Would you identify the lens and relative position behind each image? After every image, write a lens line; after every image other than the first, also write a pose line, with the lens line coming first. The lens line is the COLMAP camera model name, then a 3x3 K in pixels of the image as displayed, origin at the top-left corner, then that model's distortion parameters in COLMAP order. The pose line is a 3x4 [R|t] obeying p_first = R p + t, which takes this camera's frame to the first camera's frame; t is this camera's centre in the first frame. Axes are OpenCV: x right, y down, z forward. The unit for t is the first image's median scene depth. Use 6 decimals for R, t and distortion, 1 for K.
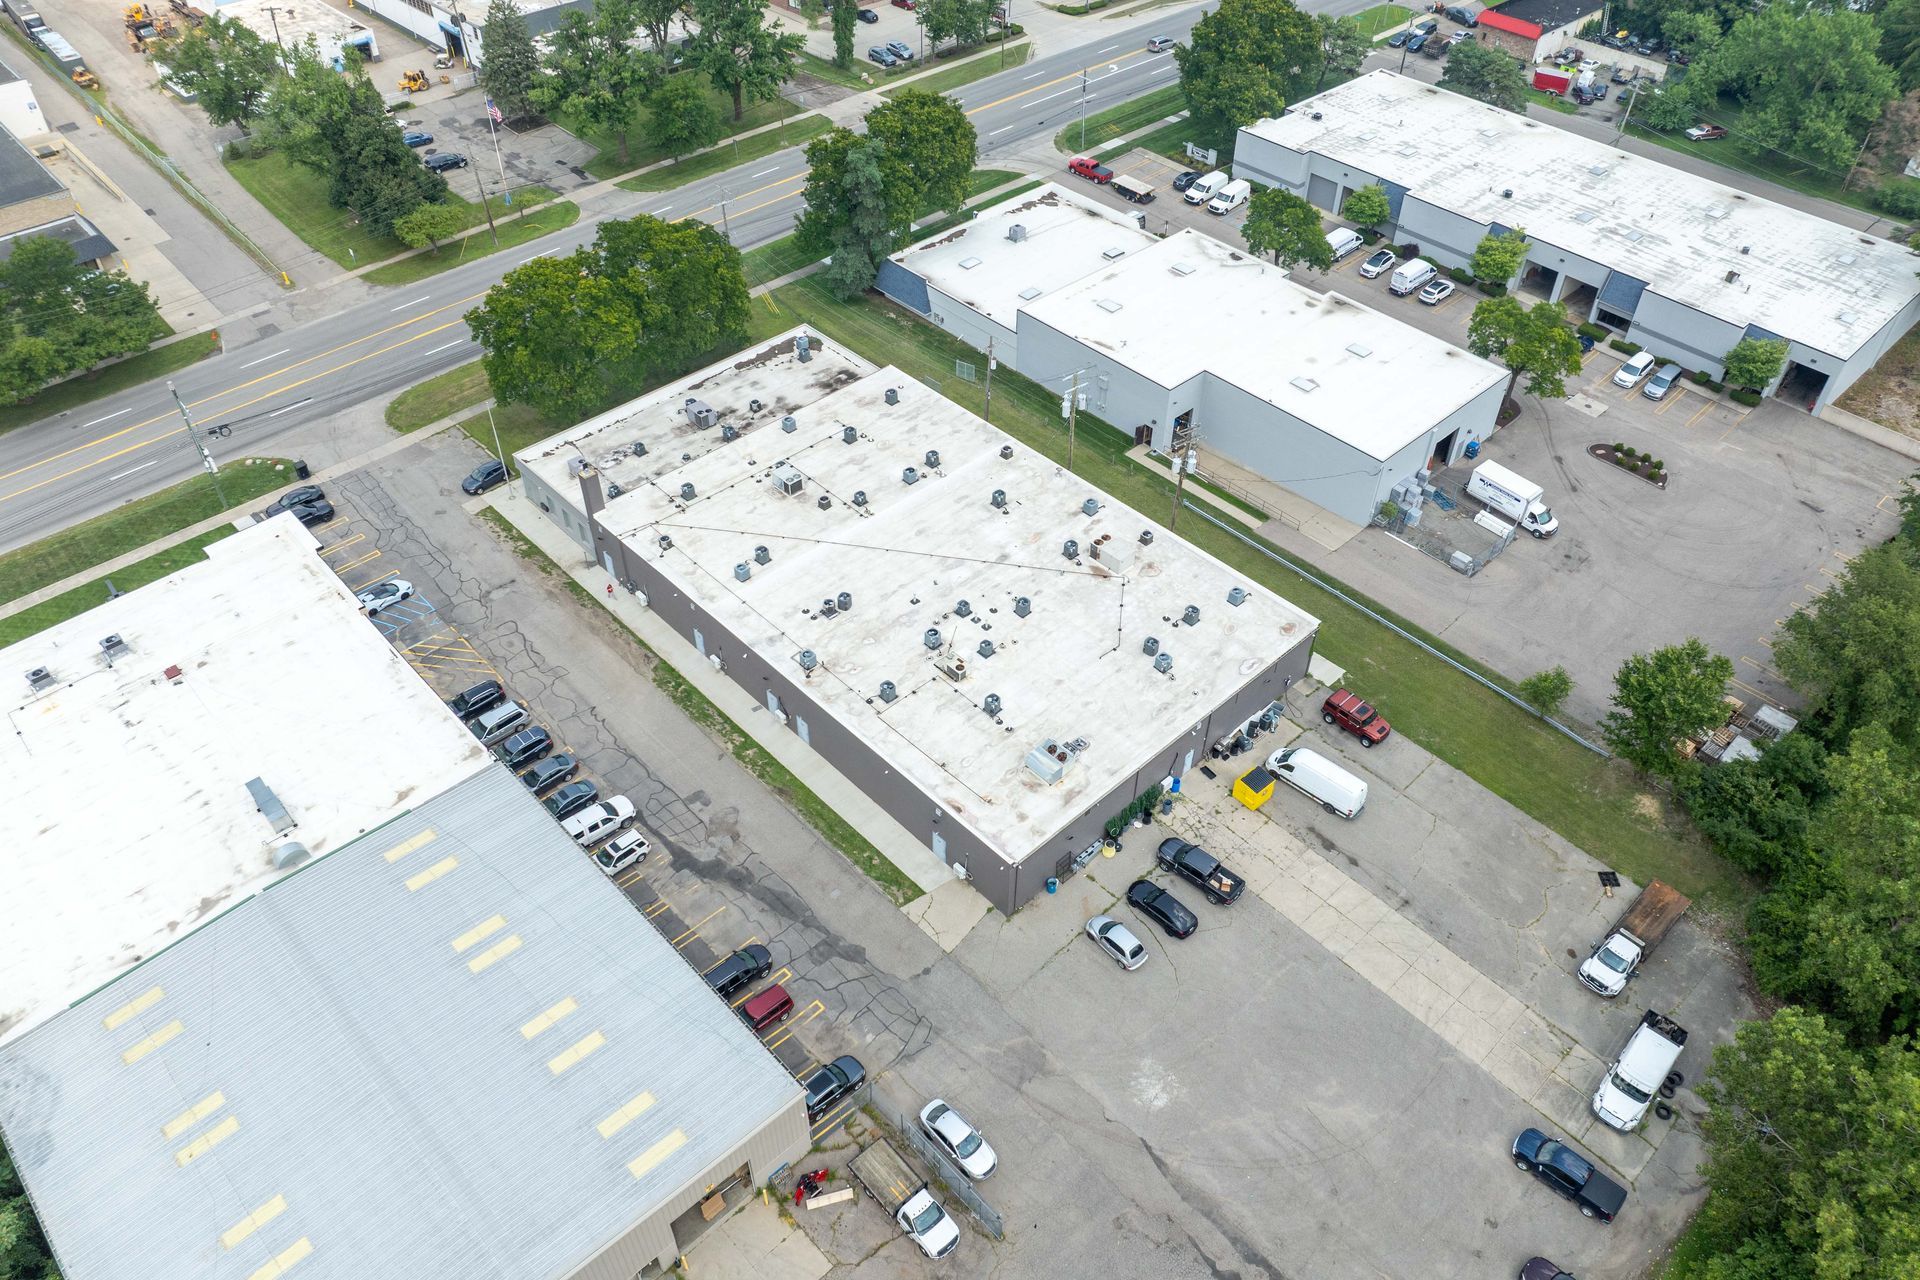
lens RADIAL K [[1352.2, 0, 967.5], [0, 1352.2, 630.8], [0, 0, 1]] dist [-0.057067, 0.024791]
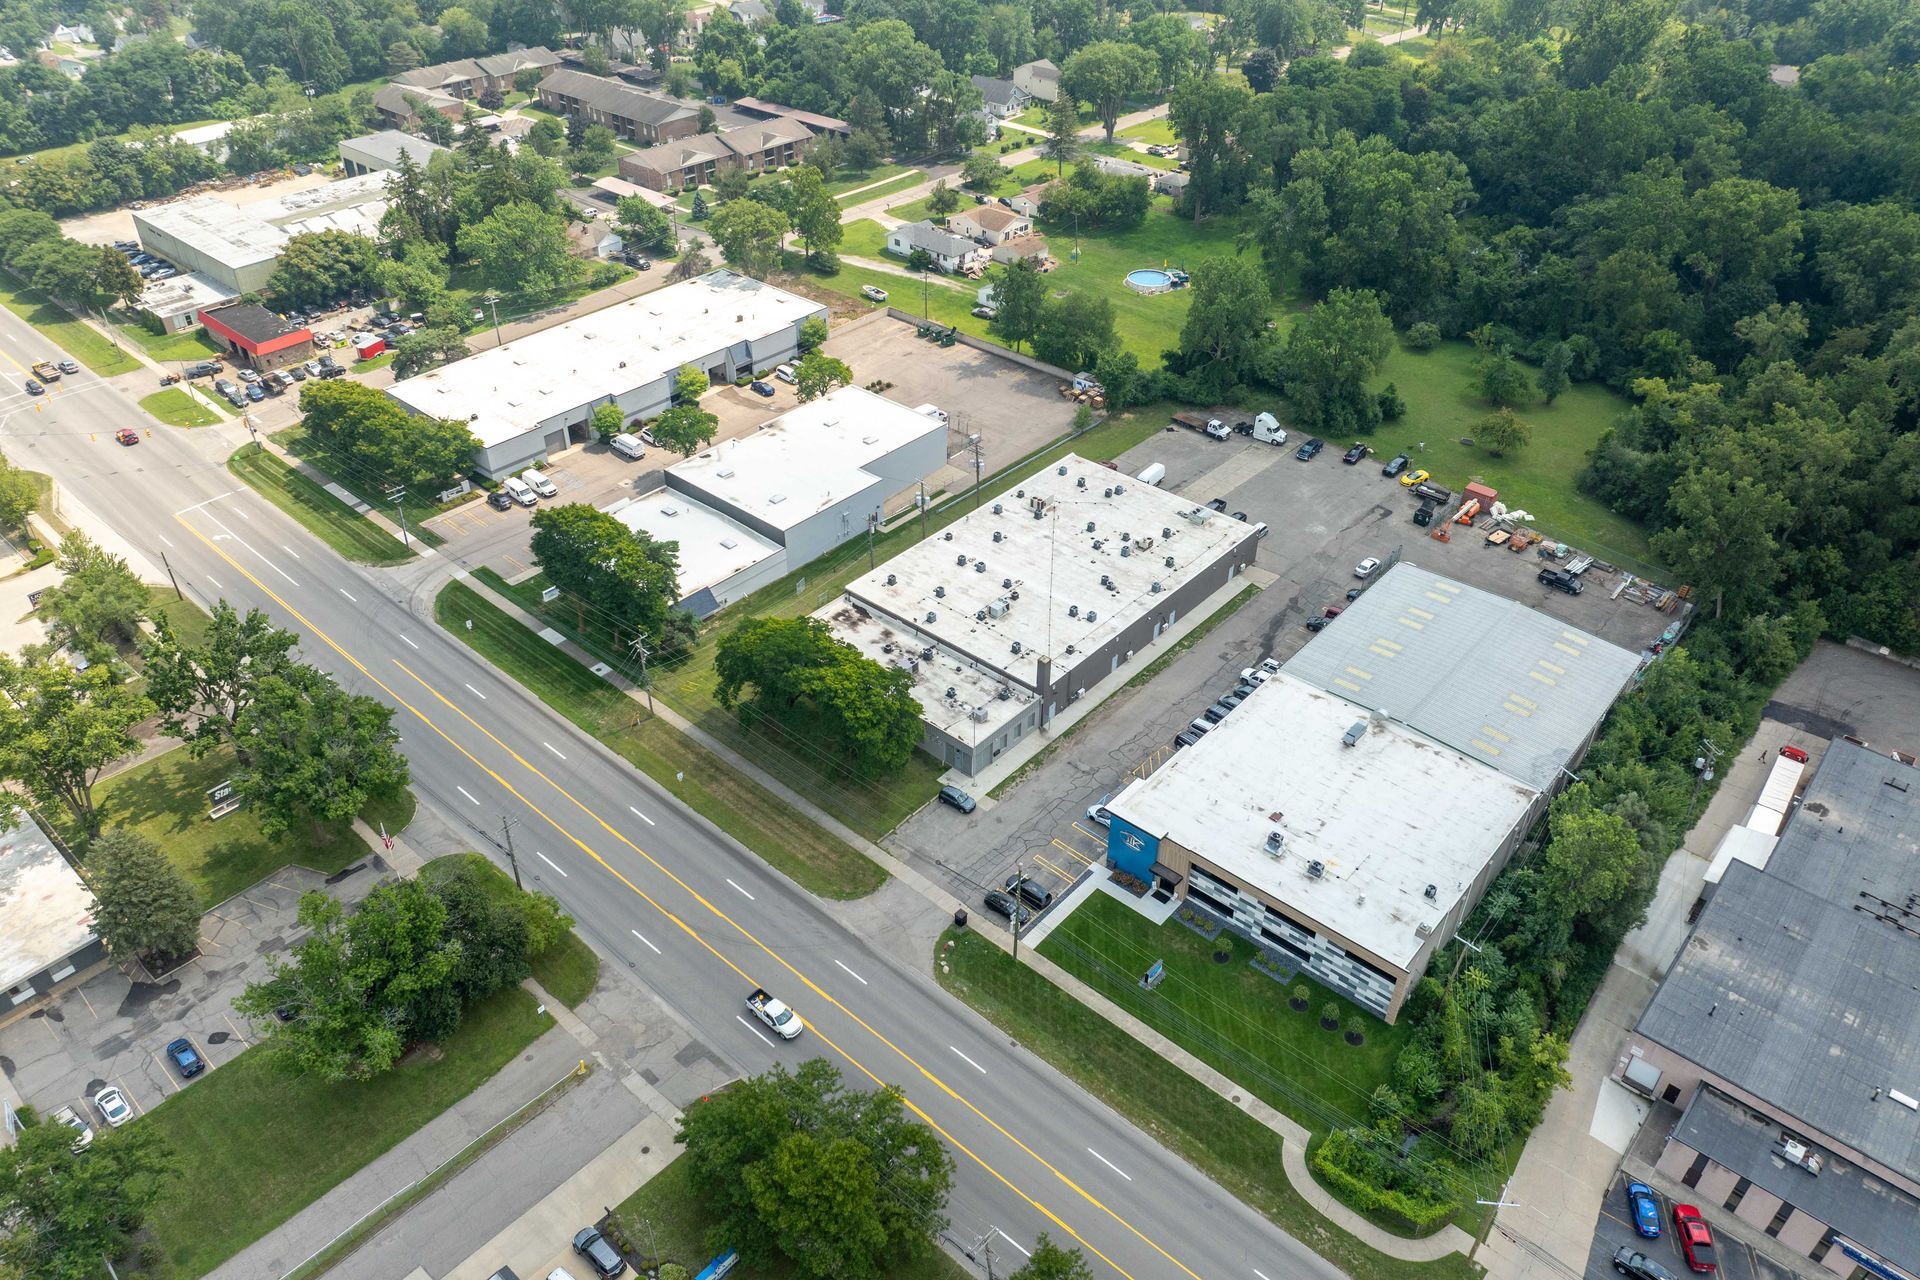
lens RADIAL K [[1352.2, 0, 958.1], [0, 1352.2, 621.7], [0, 0, 1]] dist [-0.057067, 0.024791]
pose [[-0.089007, -0.584916, 0.806195, -1.460677], [0.674818, 0.559920, 0.480739, -0.926257], [-0.732597, 0.586824, 0.344875, 0.552506]]
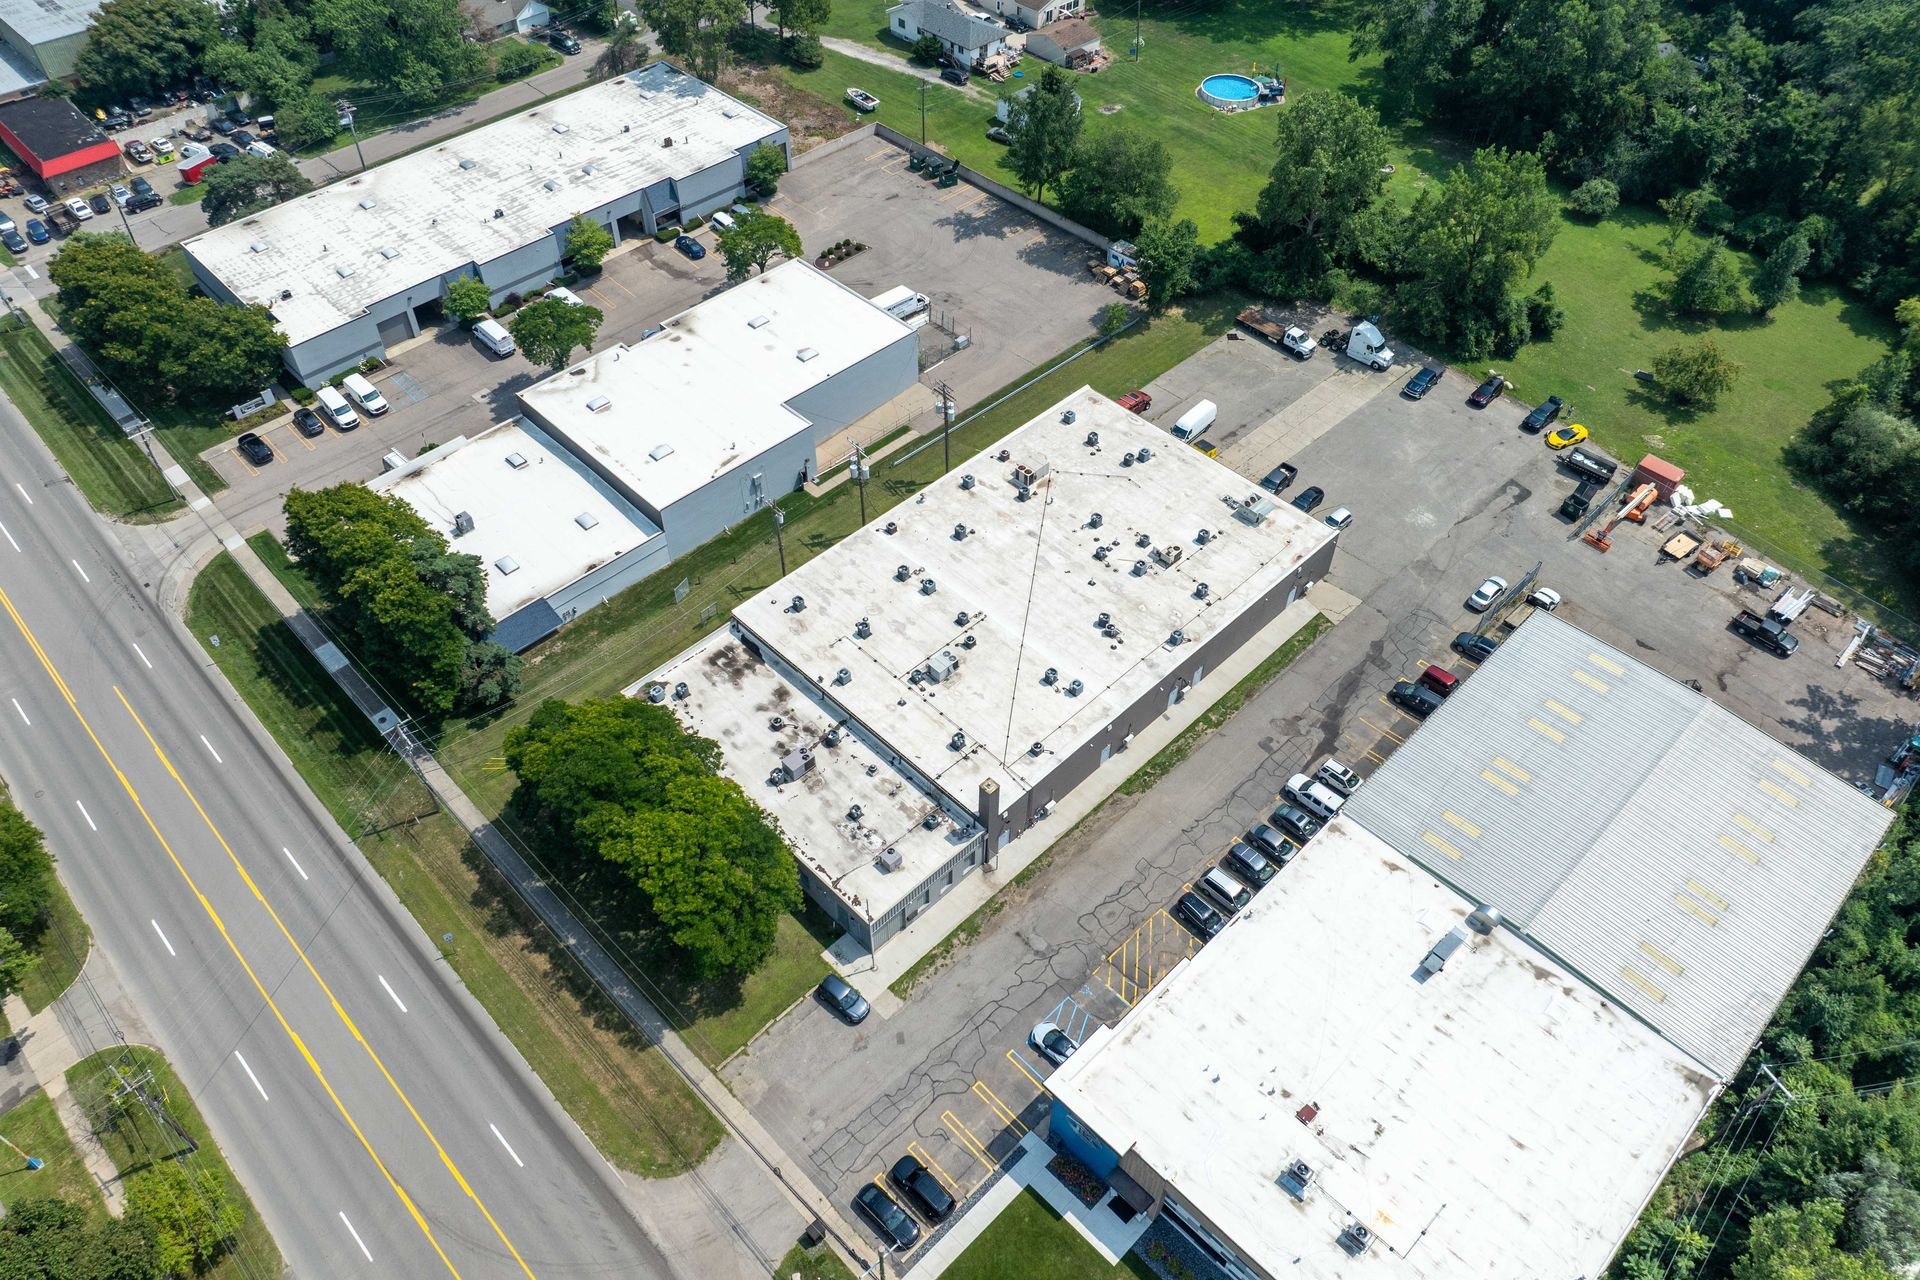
lens RADIAL K [[1352.2, 0, 960.5], [0, 1352.2, 625.1], [0, 0, 1]] dist [-0.057067, 0.024791]
pose [[-0.017299, -0.734740, 0.678129, -0.879986], [0.677213, 0.490359, 0.548571, -0.742914], [-0.735584, 0.468727, 0.489092, 0.491490]]
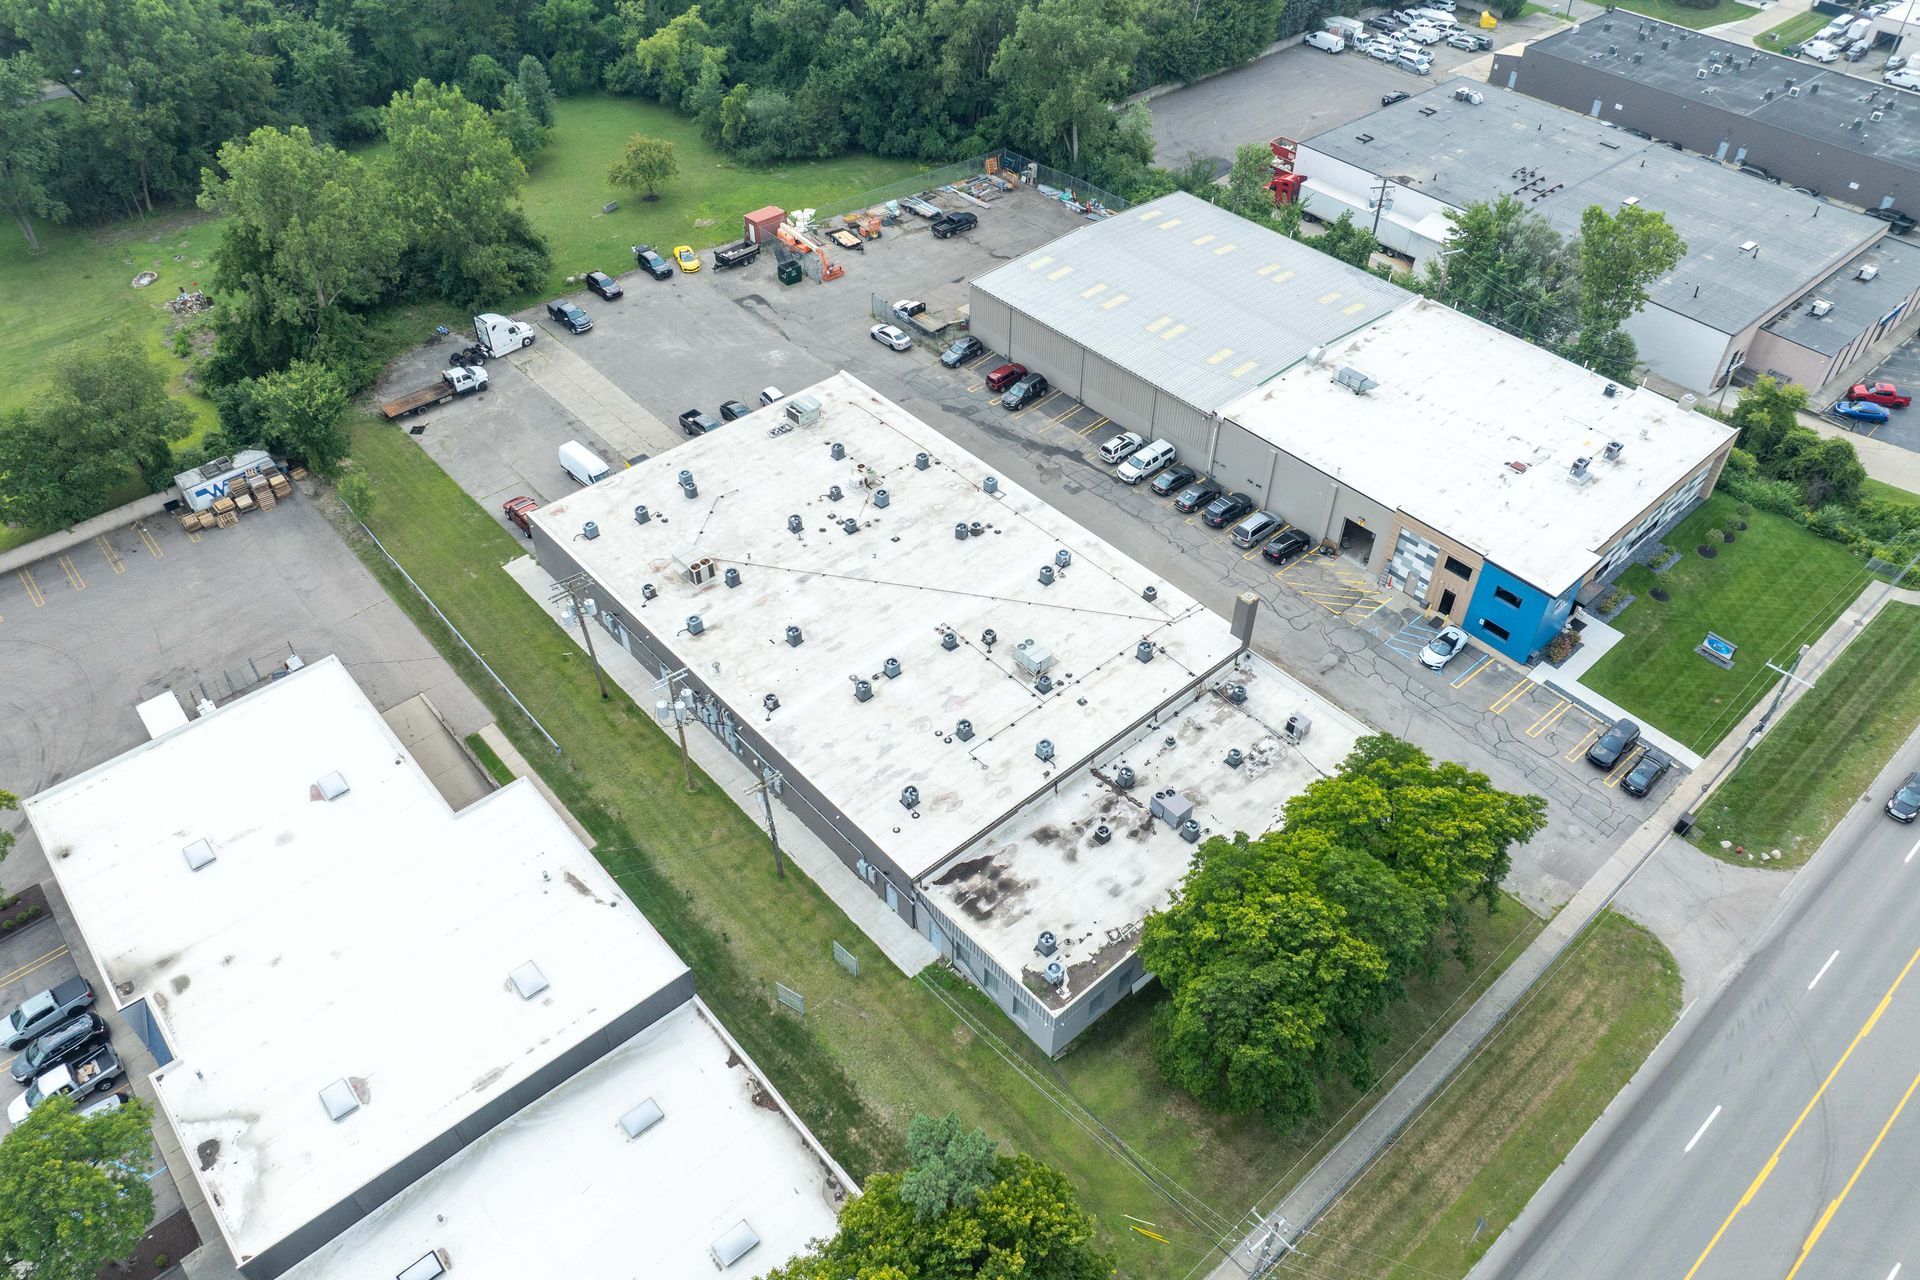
lens RADIAL K [[1352.2, 0, 960.1], [0, 1352.2, 637.8], [0, 0, 1]] dist [-0.057067, 0.024791]
pose [[-0.999253, -0.036020, 0.014010, -0.104571], [0.011460, 0.070048, 0.997478, -1.043523], [-0.036911, 0.996893, -0.069583, 1.121548]]
